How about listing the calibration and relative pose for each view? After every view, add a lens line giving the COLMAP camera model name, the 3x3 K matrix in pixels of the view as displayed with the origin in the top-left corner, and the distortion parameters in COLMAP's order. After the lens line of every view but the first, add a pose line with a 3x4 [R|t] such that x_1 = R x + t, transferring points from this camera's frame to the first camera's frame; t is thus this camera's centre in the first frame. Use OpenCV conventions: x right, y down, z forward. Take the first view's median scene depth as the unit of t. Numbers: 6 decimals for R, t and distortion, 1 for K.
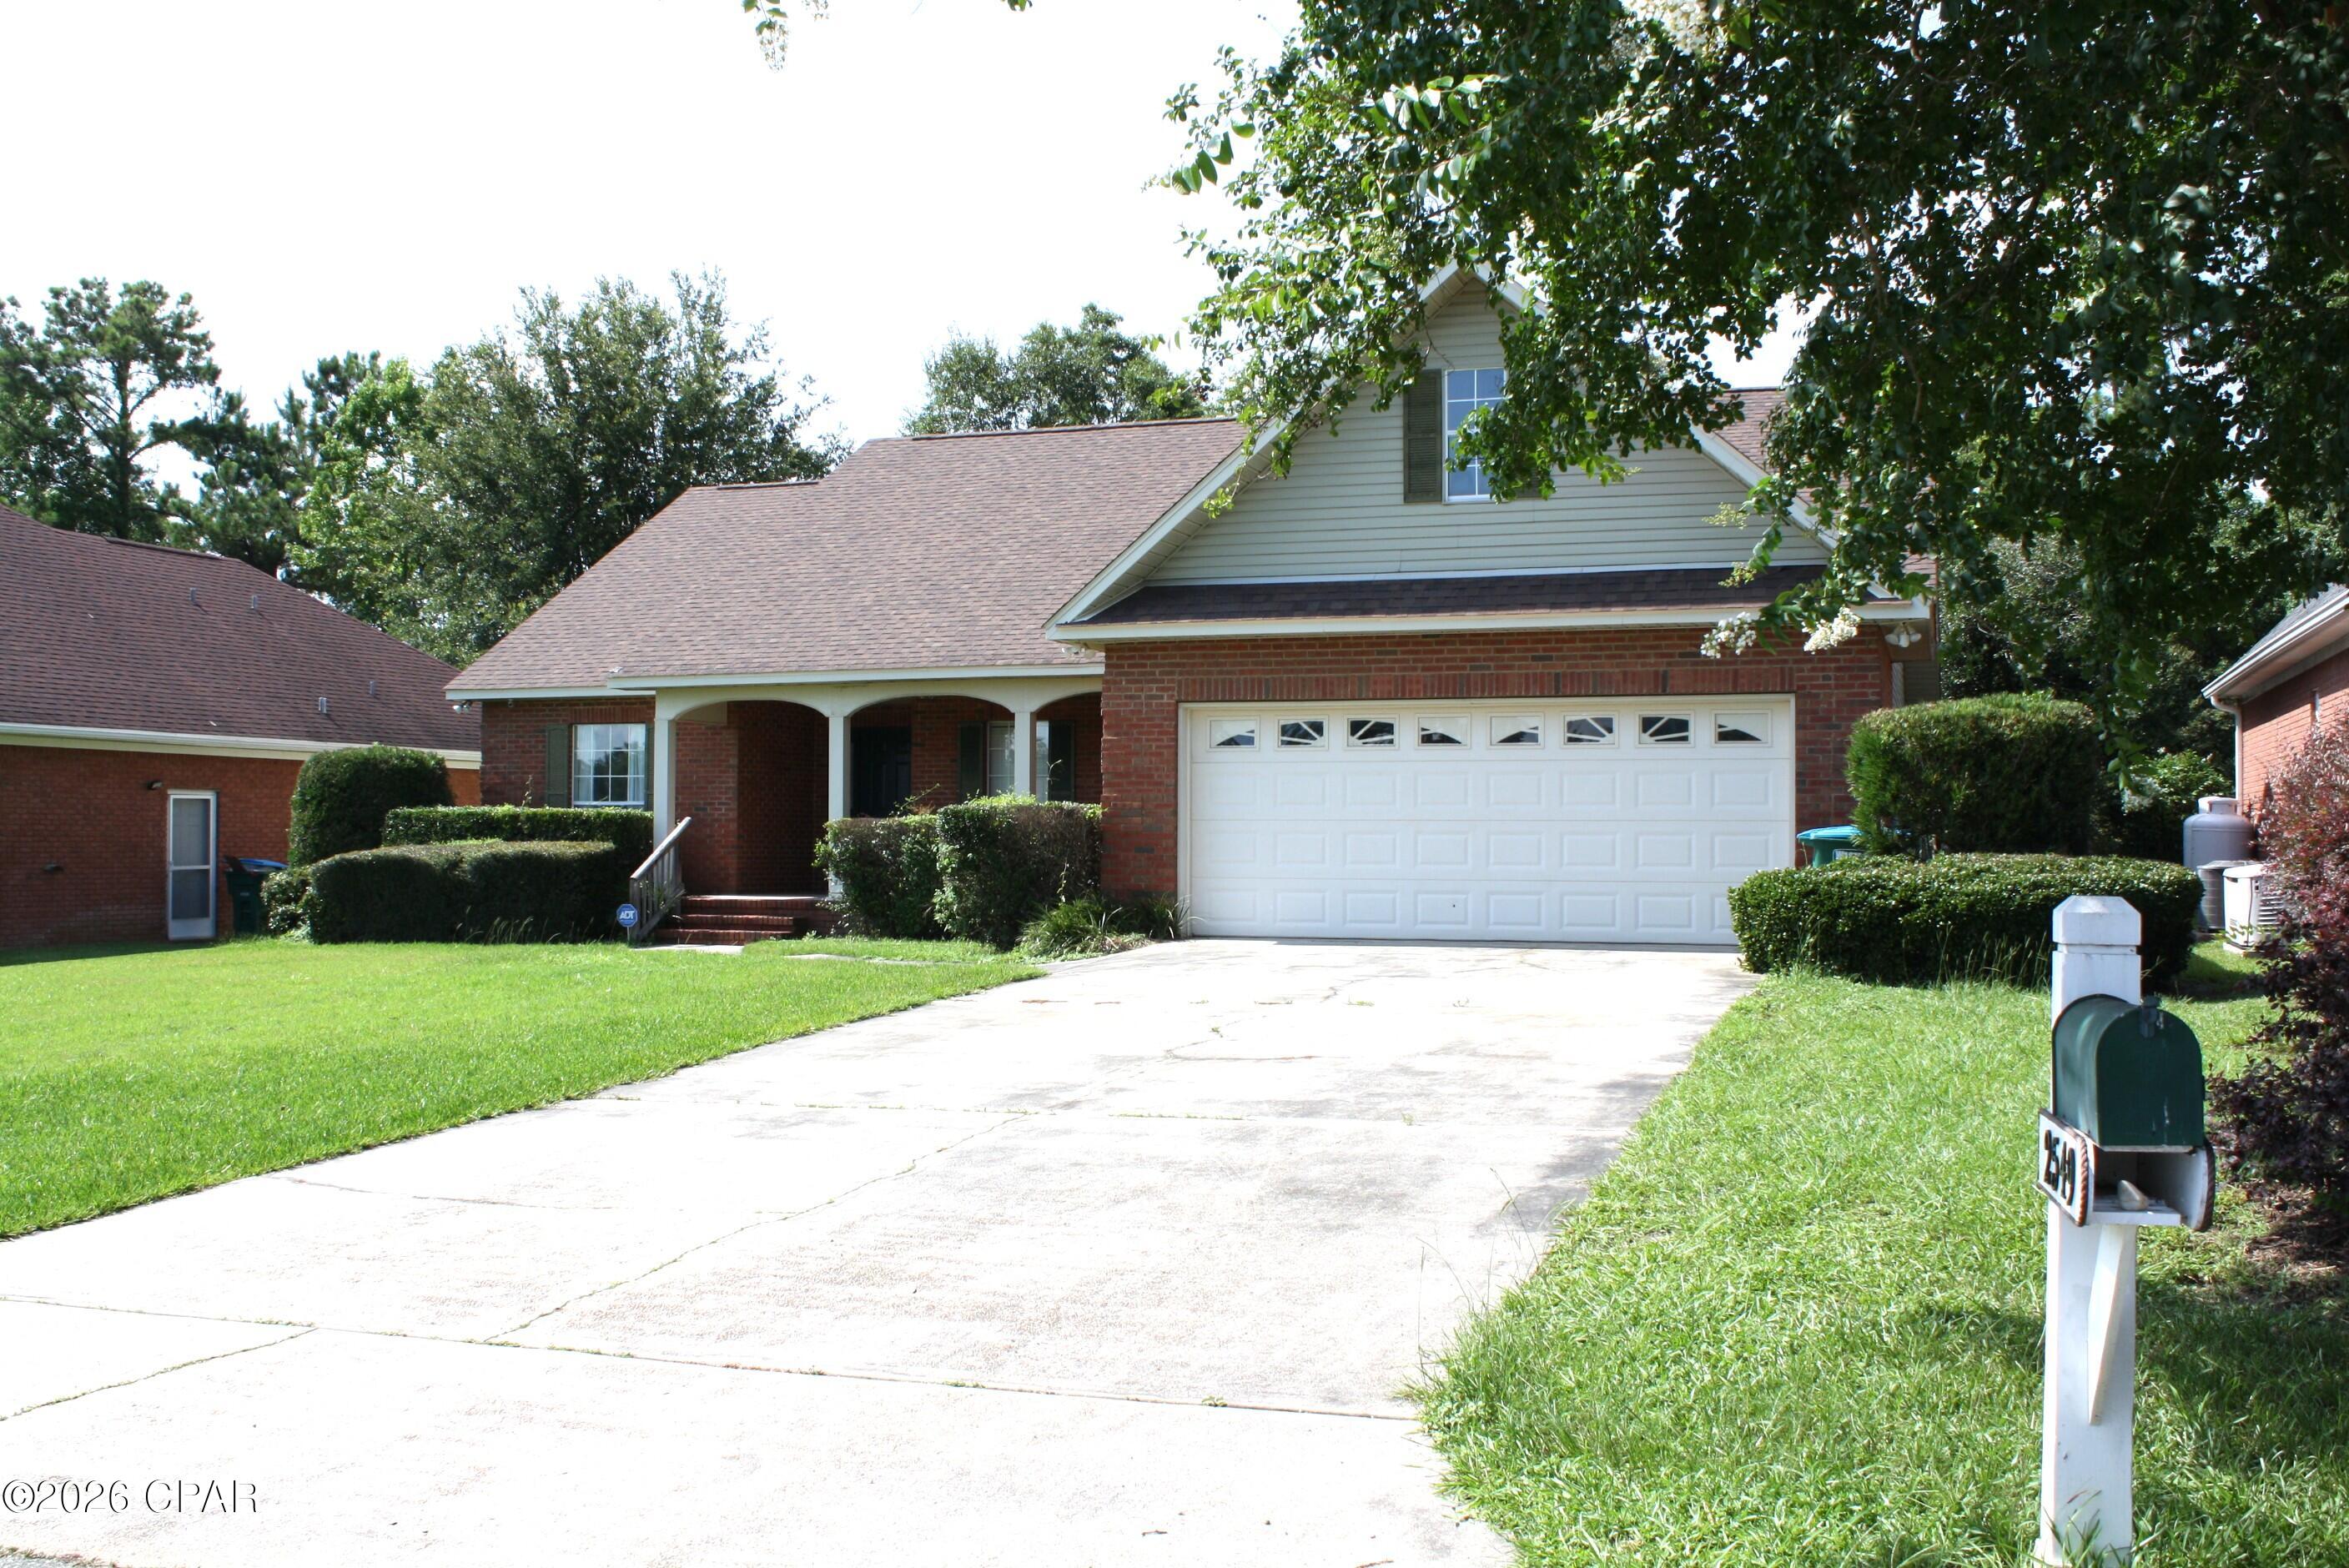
lens RADIAL K [[2335.3, 0, 1174.5], [0, 2335.3, 784.0], [0, 0, 1]] dist [0.005906, 0.000730]
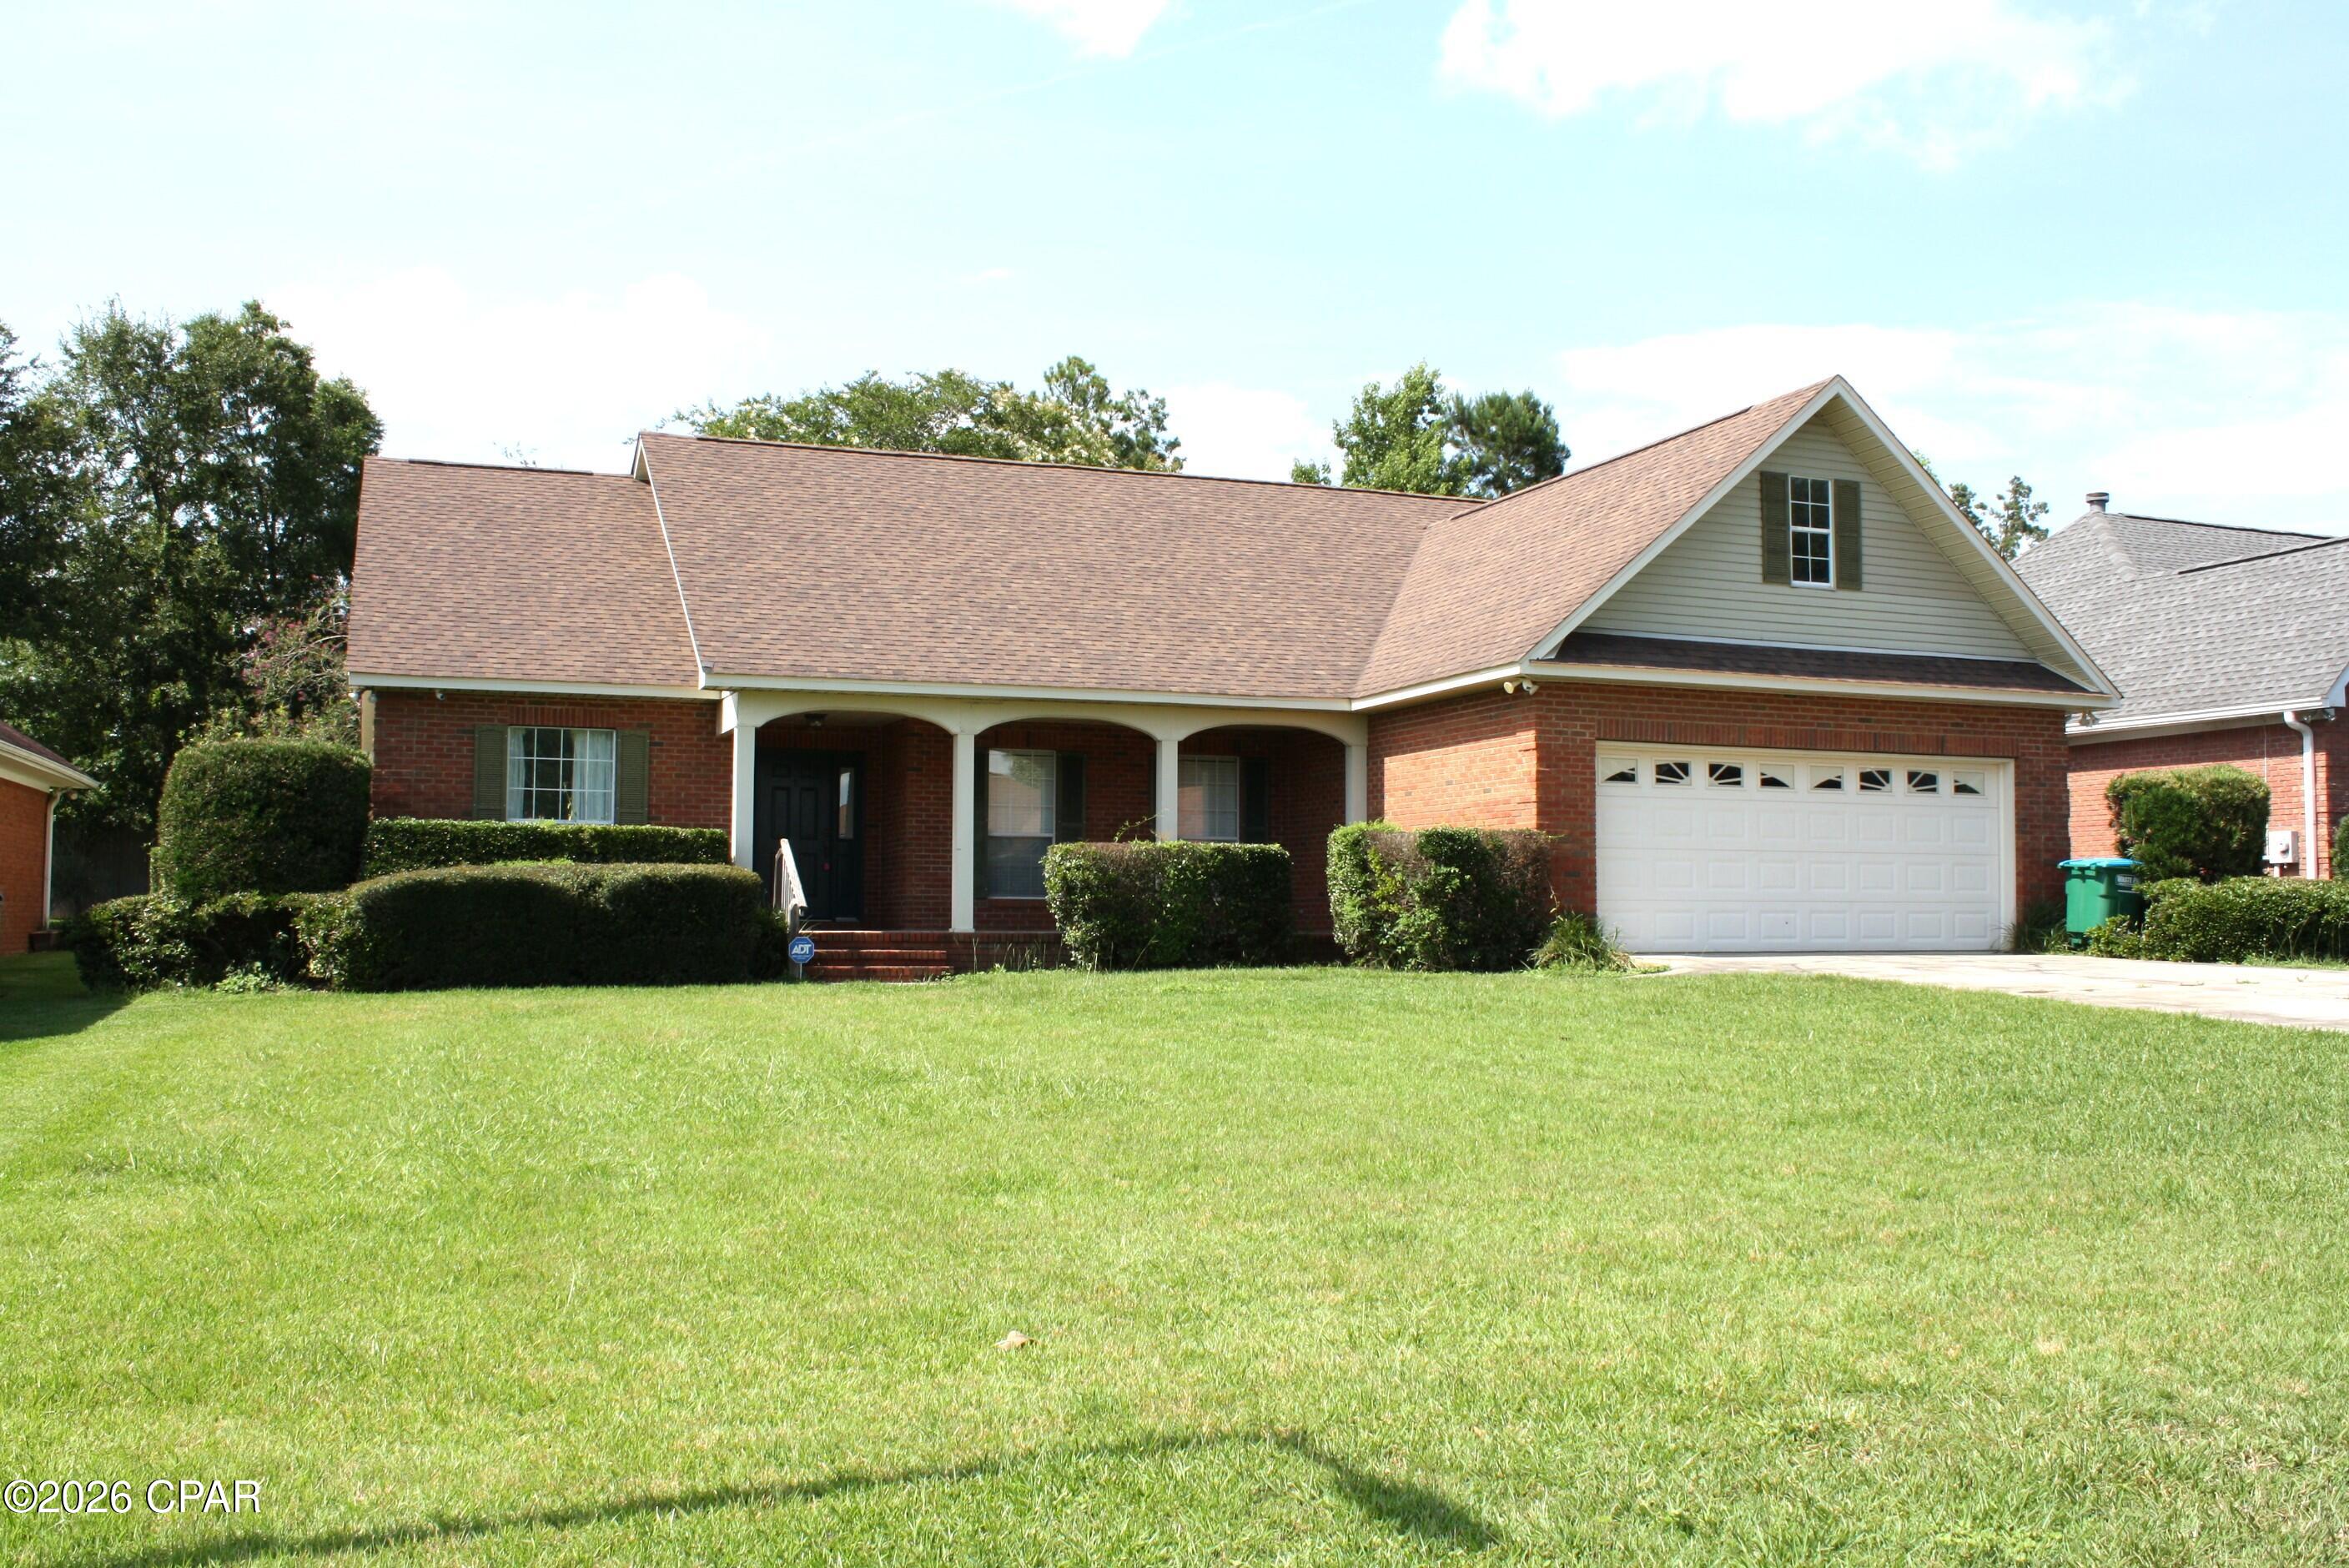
lens RADIAL K [[2051.6, 0, 1174.5], [0, 2051.6, 784.0], [0, 0, 1]] dist [-0.002586, -0.000568]
pose [[0.749288, 0.039282, 0.661079, -0.789146], [-0.018633, 0.999095, -0.038248, 0.026532], [-0.661983, 0.016341, 0.749341, 0.411681]]
